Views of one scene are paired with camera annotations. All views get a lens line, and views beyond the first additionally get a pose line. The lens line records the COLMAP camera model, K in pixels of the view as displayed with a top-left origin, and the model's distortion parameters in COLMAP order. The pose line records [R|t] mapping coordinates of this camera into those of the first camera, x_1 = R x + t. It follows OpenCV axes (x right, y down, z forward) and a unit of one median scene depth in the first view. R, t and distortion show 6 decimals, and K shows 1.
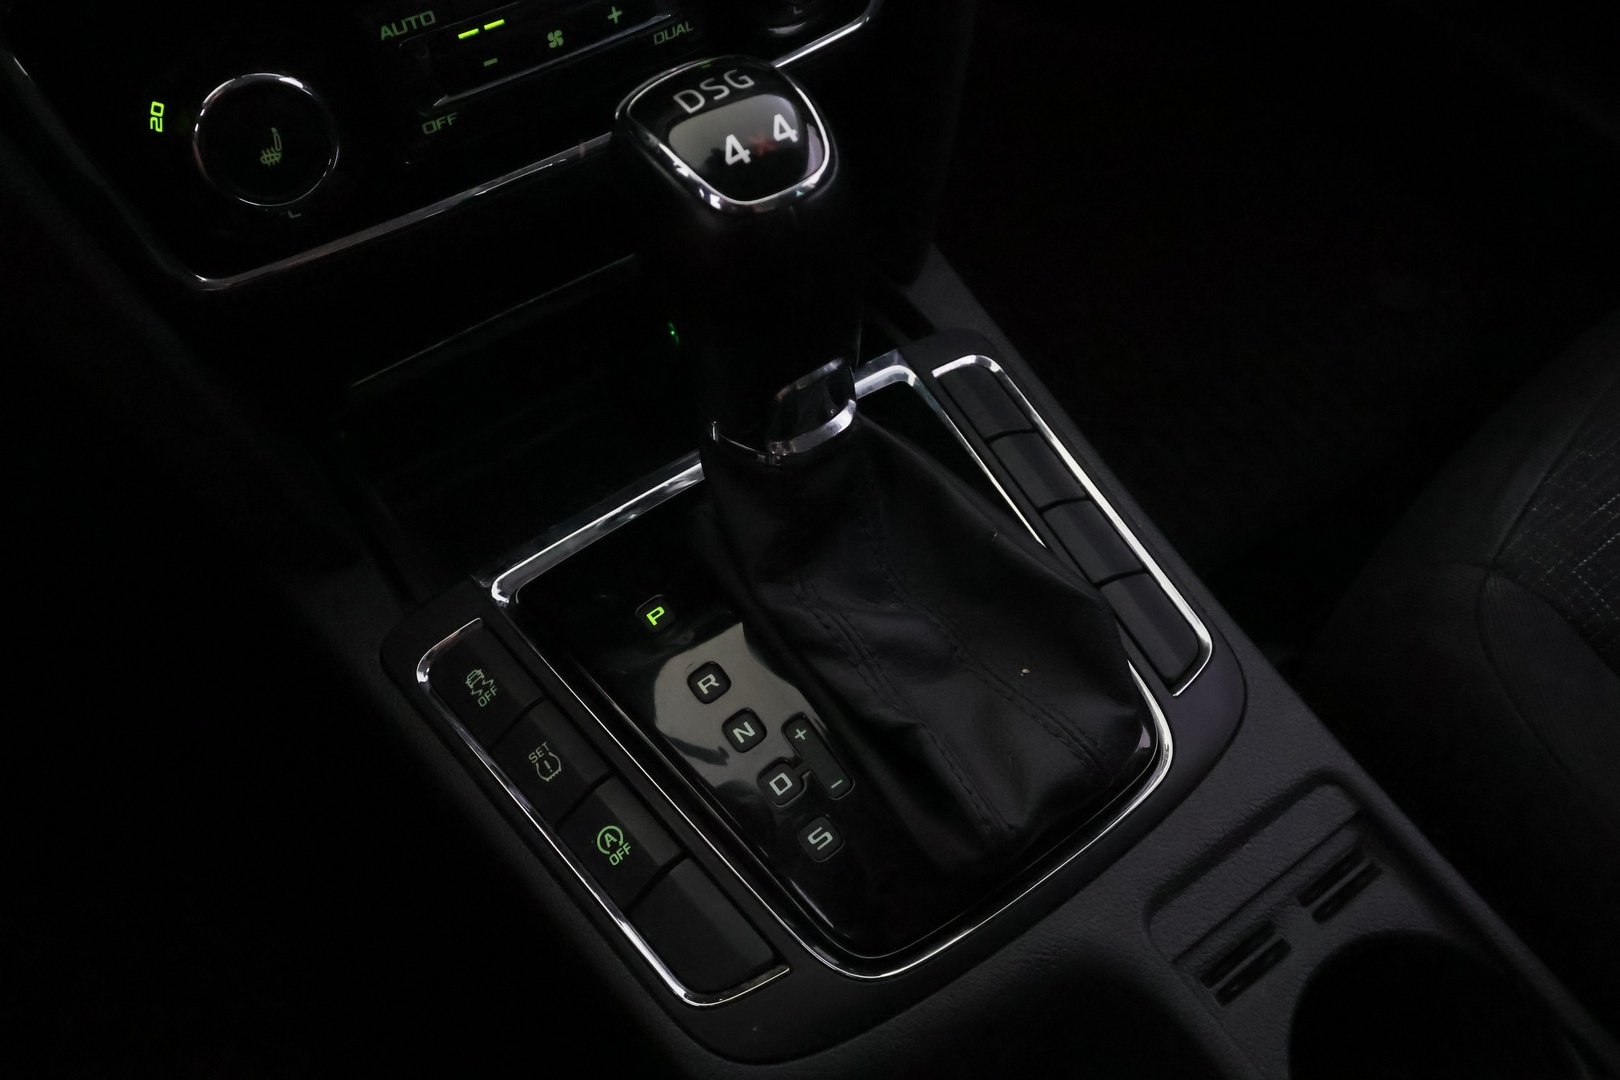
lens RADIAL K [[1286.7, 0, 810.0], [0, 1286.7, 544.4], [0, 0, 1]] dist [-0.000504, -0.010379]
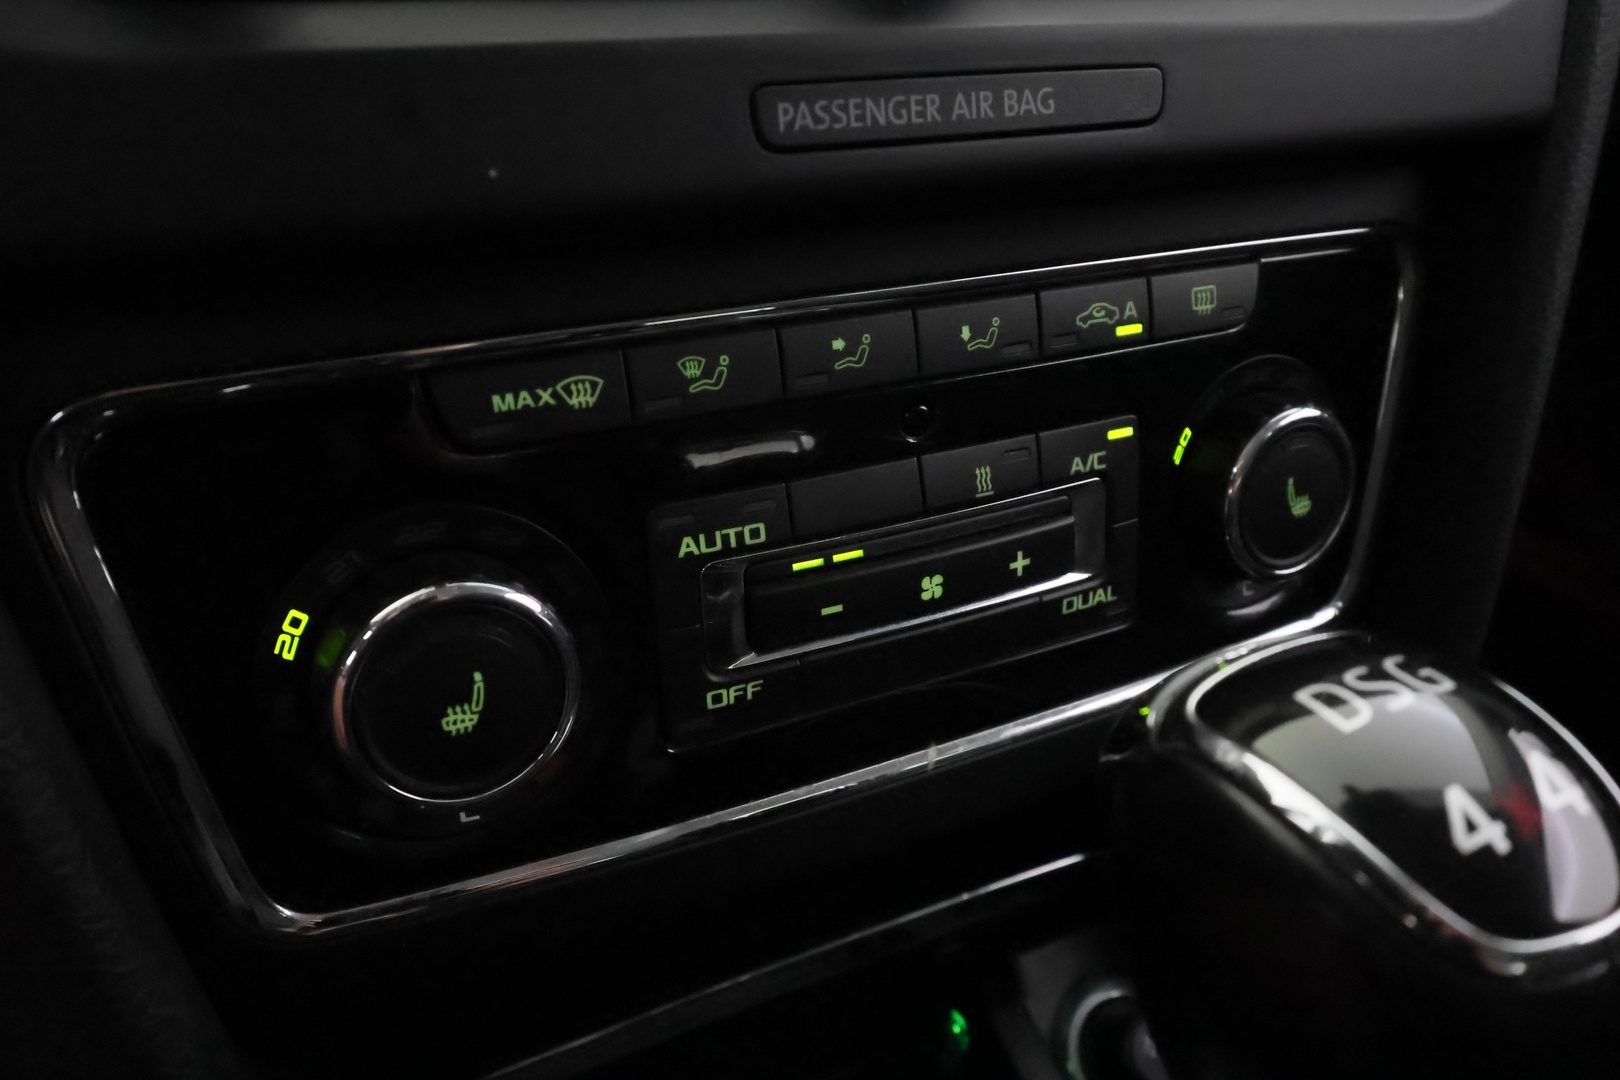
lens RADIAL K [[1286.7, 0, 813.4], [0, 1286.7, 539.1], [0, 0, 1]] dist [-0.000504, -0.010379]
pose [[0.992485, 0.092114, -0.080548, -0.218540], [-0.118273, 0.890946, -0.438437, -0.136381], [0.031378, 0.444669, 0.895145, 0.442940]]
